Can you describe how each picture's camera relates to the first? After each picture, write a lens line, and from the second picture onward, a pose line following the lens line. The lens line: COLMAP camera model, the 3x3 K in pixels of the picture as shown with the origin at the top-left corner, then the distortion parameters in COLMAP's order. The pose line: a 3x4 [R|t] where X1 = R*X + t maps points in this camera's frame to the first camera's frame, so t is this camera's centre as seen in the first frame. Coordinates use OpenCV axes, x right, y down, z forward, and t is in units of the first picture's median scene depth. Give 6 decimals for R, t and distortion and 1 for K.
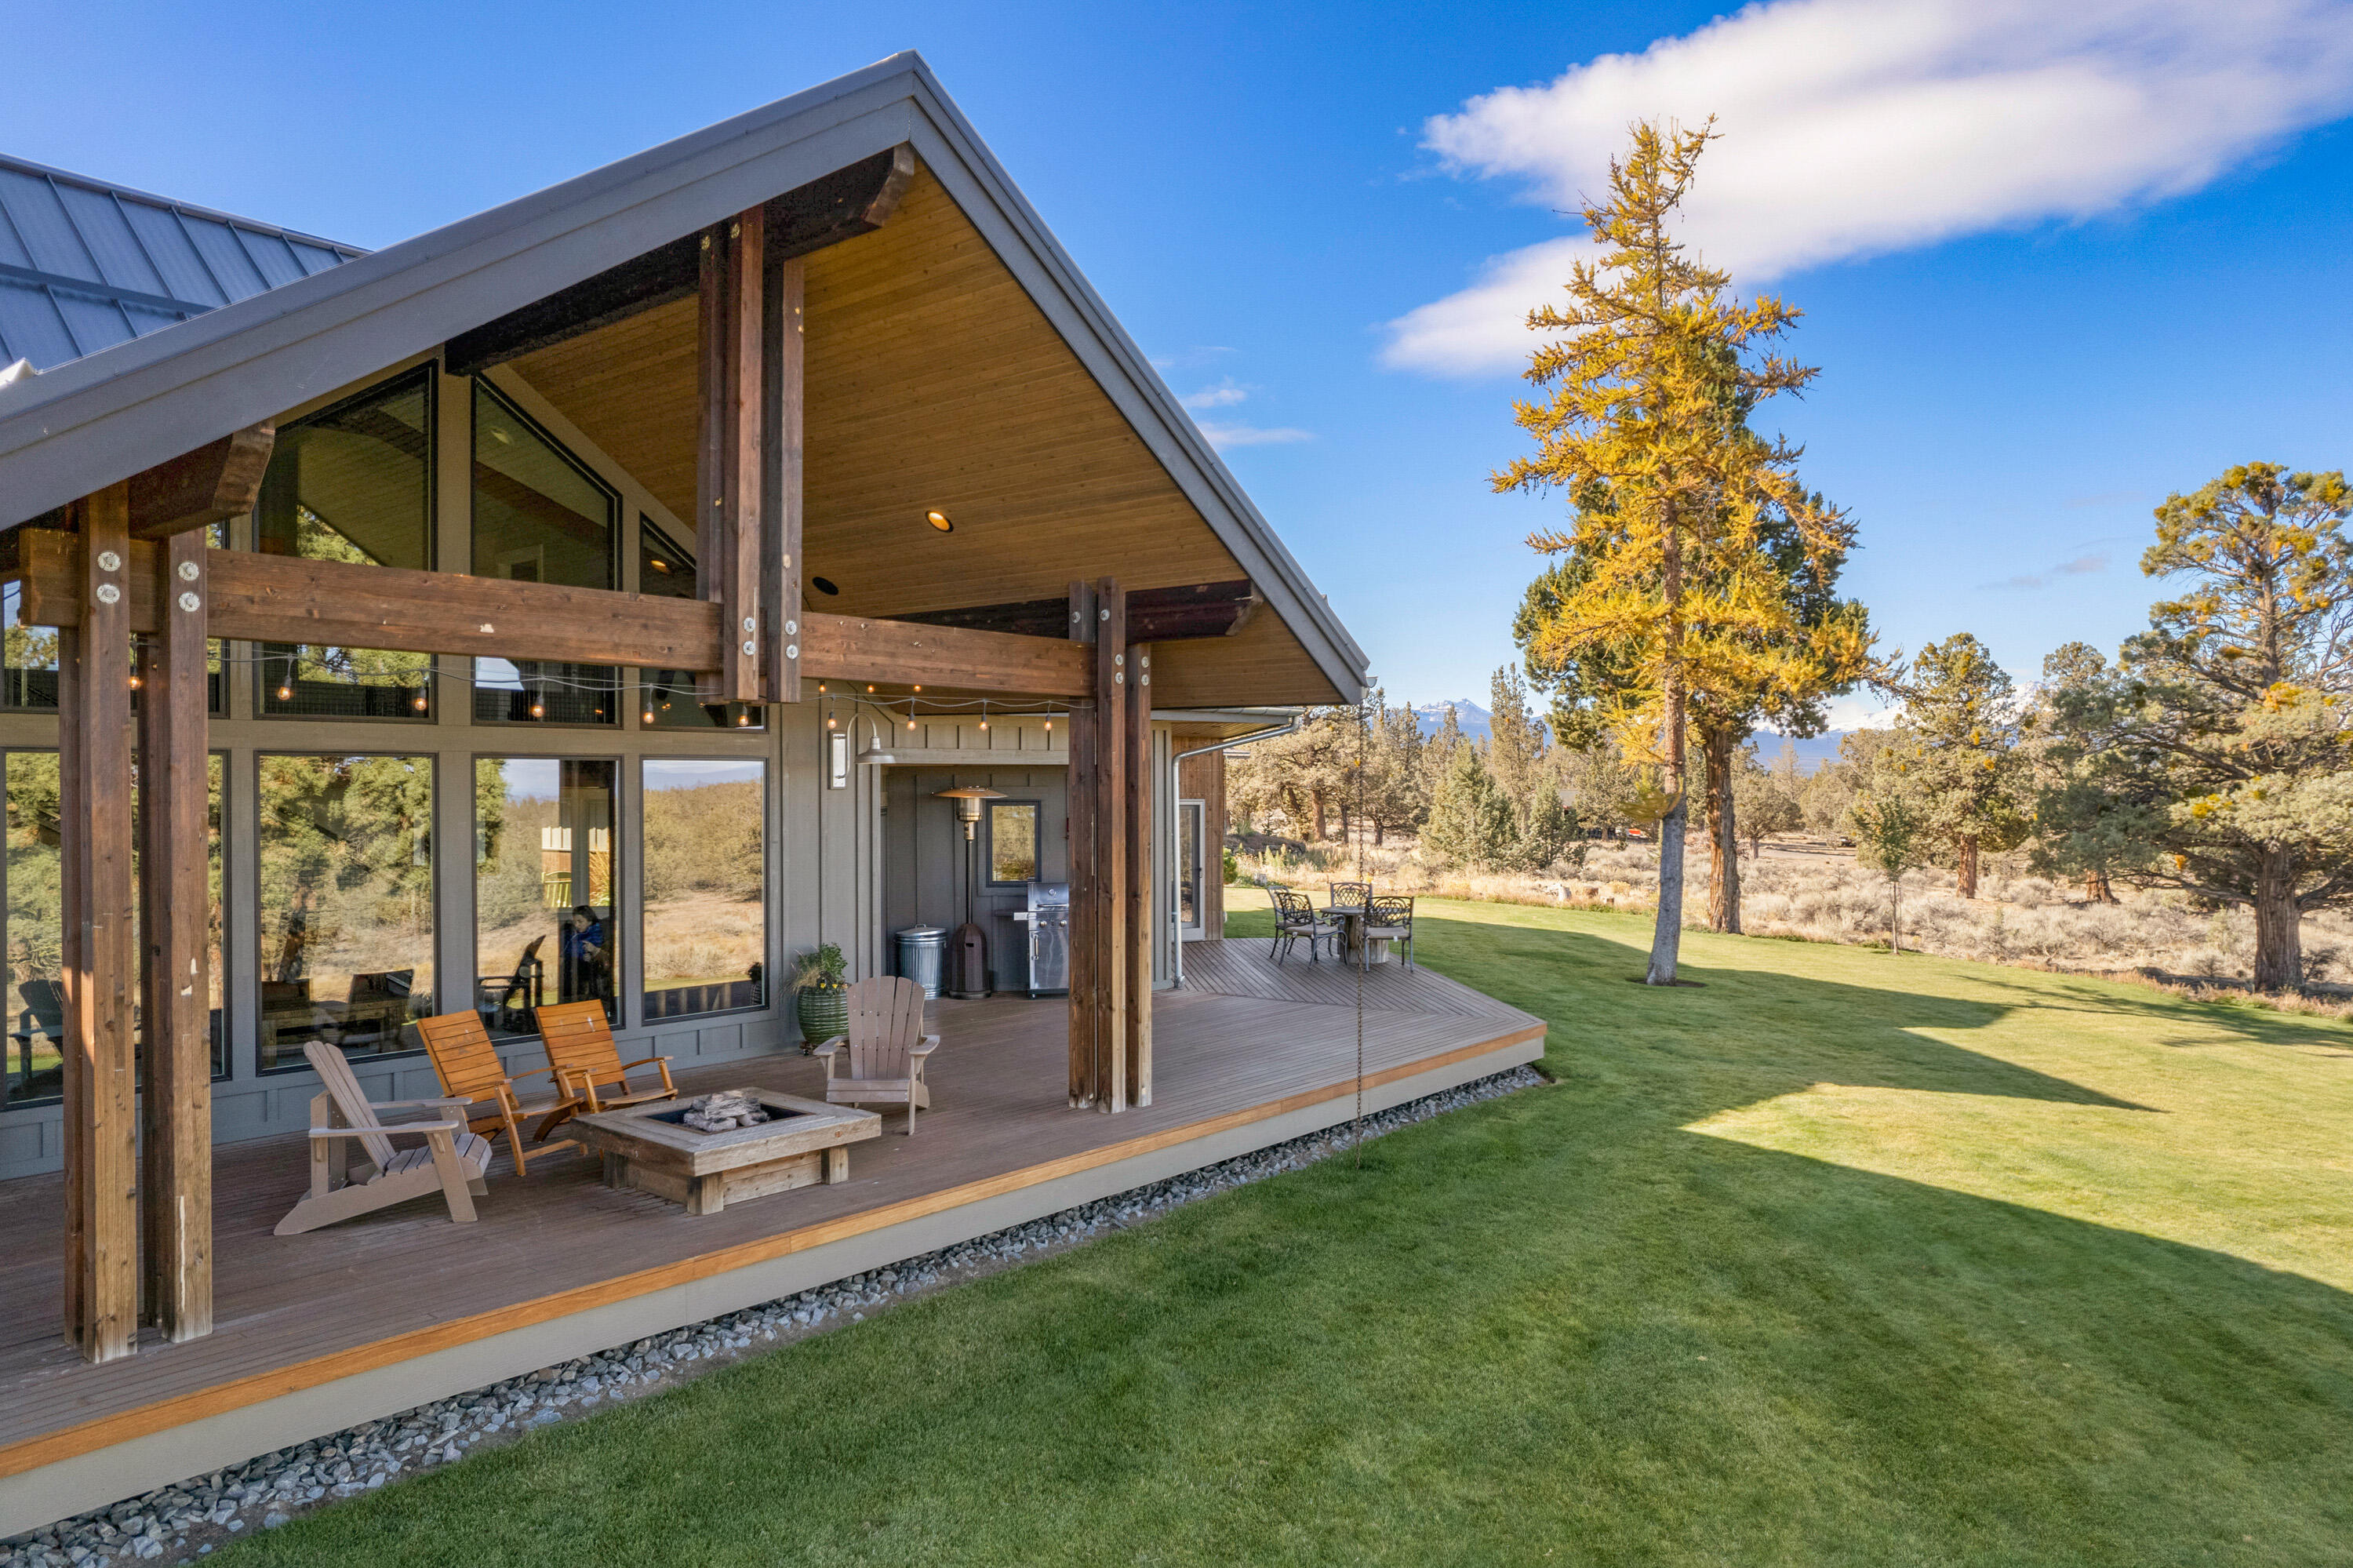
lens RADIAL K [[1542.5, 0, 1176.5], [0, 1542.5, 784.0], [0, 0, 1]] dist [-0.080056, 0.075191]
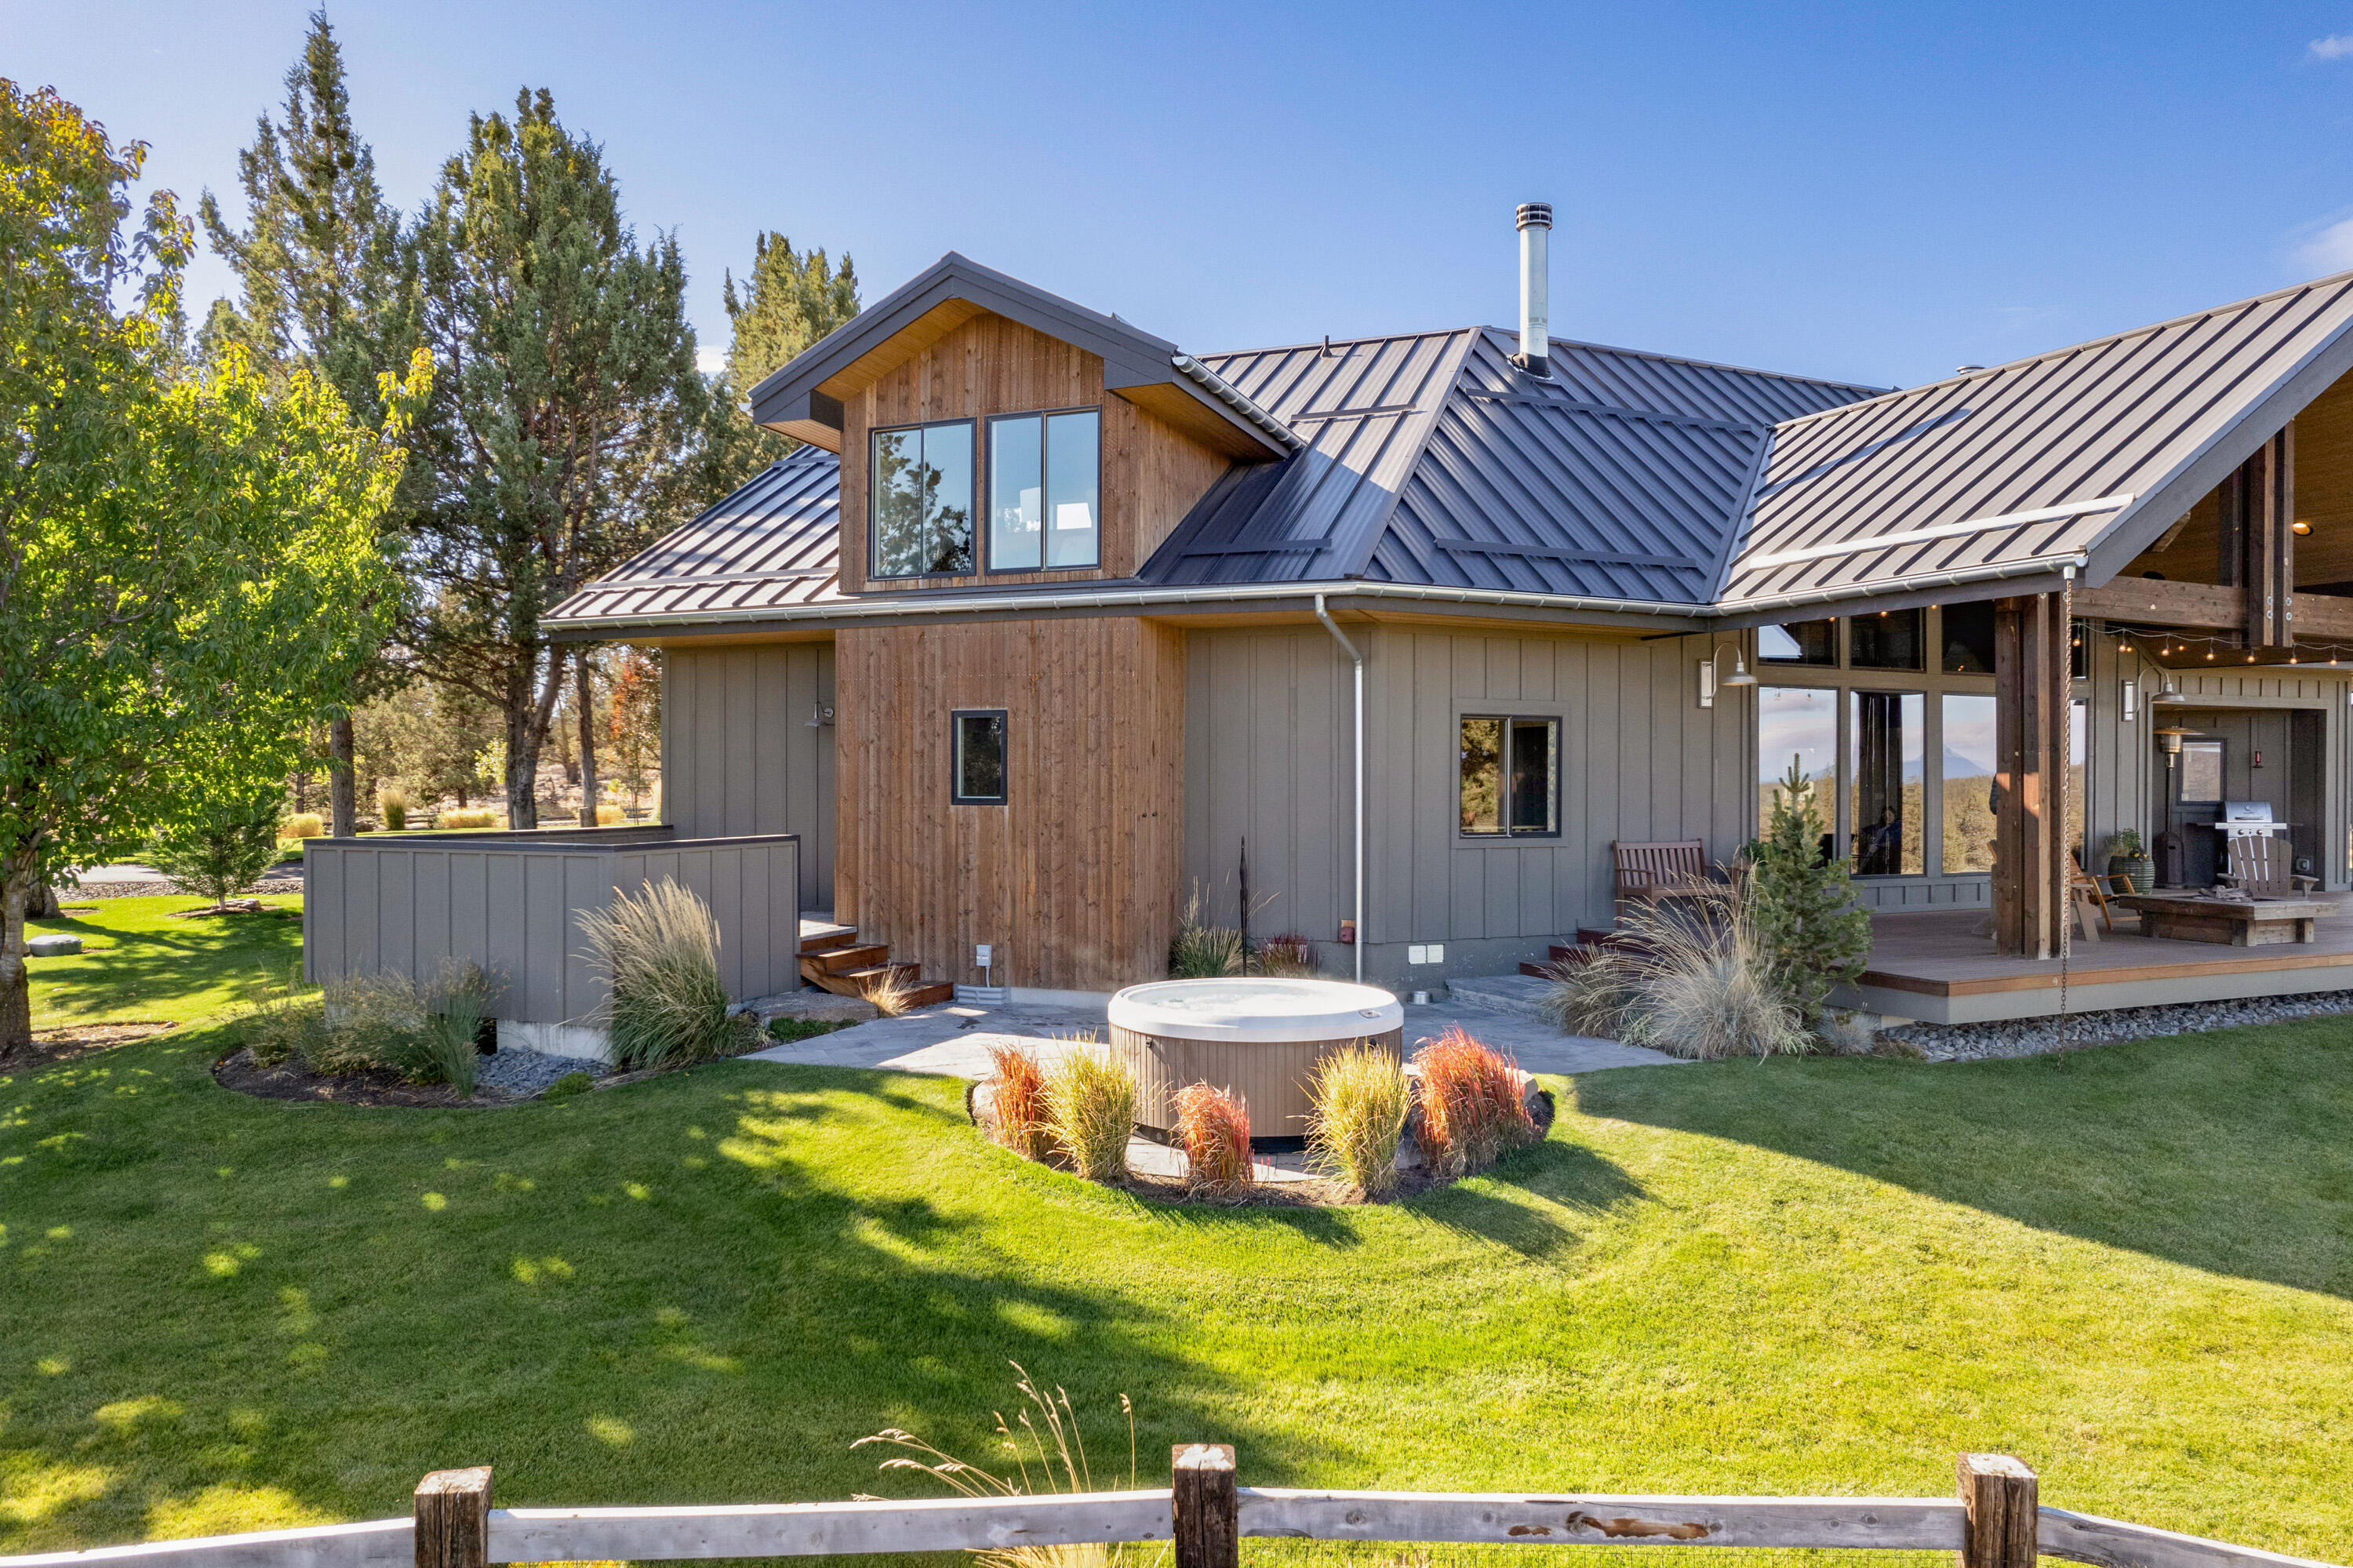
lens RADIAL K [[1542.5, 0, 1176.5], [0, 1542.5, 784.0], [0, 0, 1]] dist [-0.080056, 0.075191]
pose [[0.893505, 0.009982, -0.448942, -0.385740], [-0.008782, 0.999950, 0.004756, 0.063669], [0.448967, -0.000307, 0.893548, -0.649080]]
